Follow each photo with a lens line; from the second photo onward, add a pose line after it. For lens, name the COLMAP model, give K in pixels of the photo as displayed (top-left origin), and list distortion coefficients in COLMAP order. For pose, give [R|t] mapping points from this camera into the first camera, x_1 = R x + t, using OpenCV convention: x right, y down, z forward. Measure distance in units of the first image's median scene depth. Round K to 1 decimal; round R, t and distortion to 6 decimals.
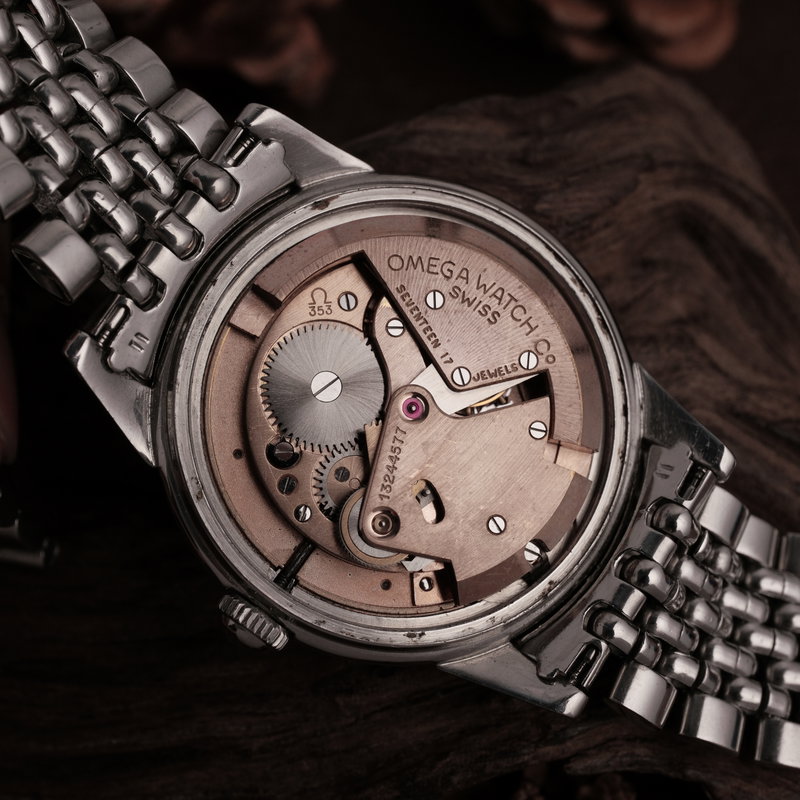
lens RADIAL K [[2123.6, 0, 404.7], [0, 2123.6, 397.3], [0, 0, 1]] dist [0.042745, 0.000000]
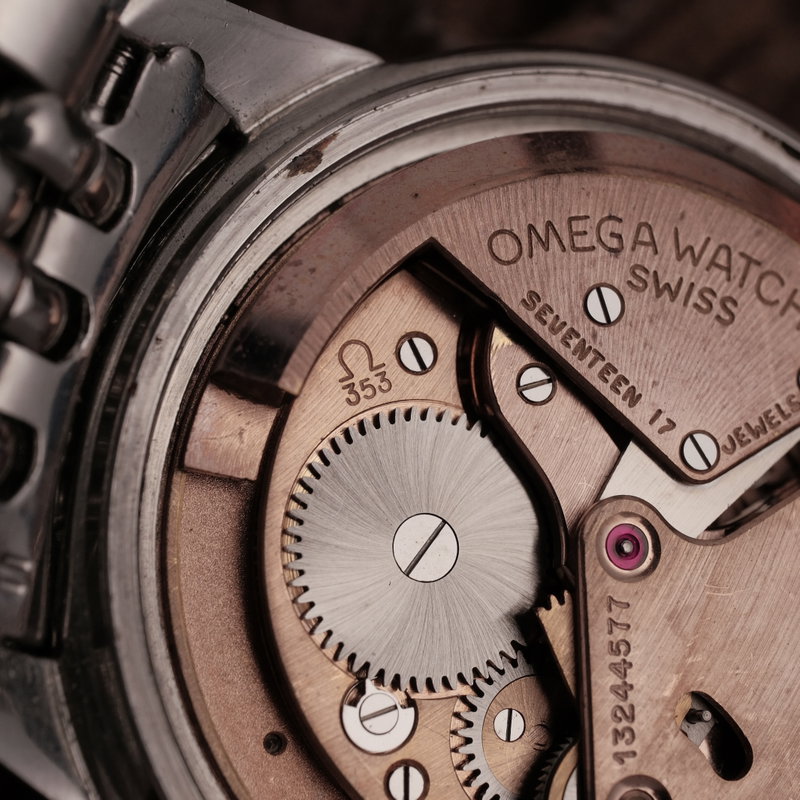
lens RADIAL K [[2123.6, 0, 398.6], [0, 2123.6, 398.7], [0, 0, 1]] dist [0.042745, 0.000000]
pose [[0.954205, -0.250722, 0.163191, -0.108969], [0.240723, 0.967395, 0.078732, -0.073263], [-0.177610, -0.035842, 0.983448, 0.551510]]
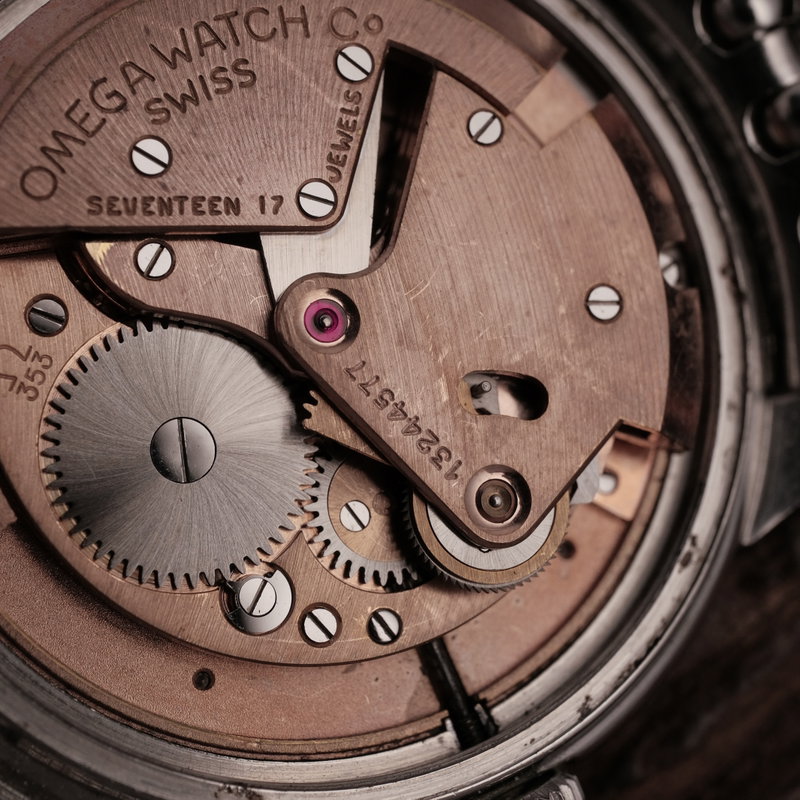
lens RADIAL K [[2123.6, 0, 403.4], [0, 2123.6, 396.7], [0, 0, 1]] dist [0.042745, 0.000000]
pose [[0.513695, -0.851573, 0.104600, -0.051104], [0.796167, 0.518569, 0.311778, -0.120036], [-0.319744, -0.076880, 0.944380, 0.535241]]
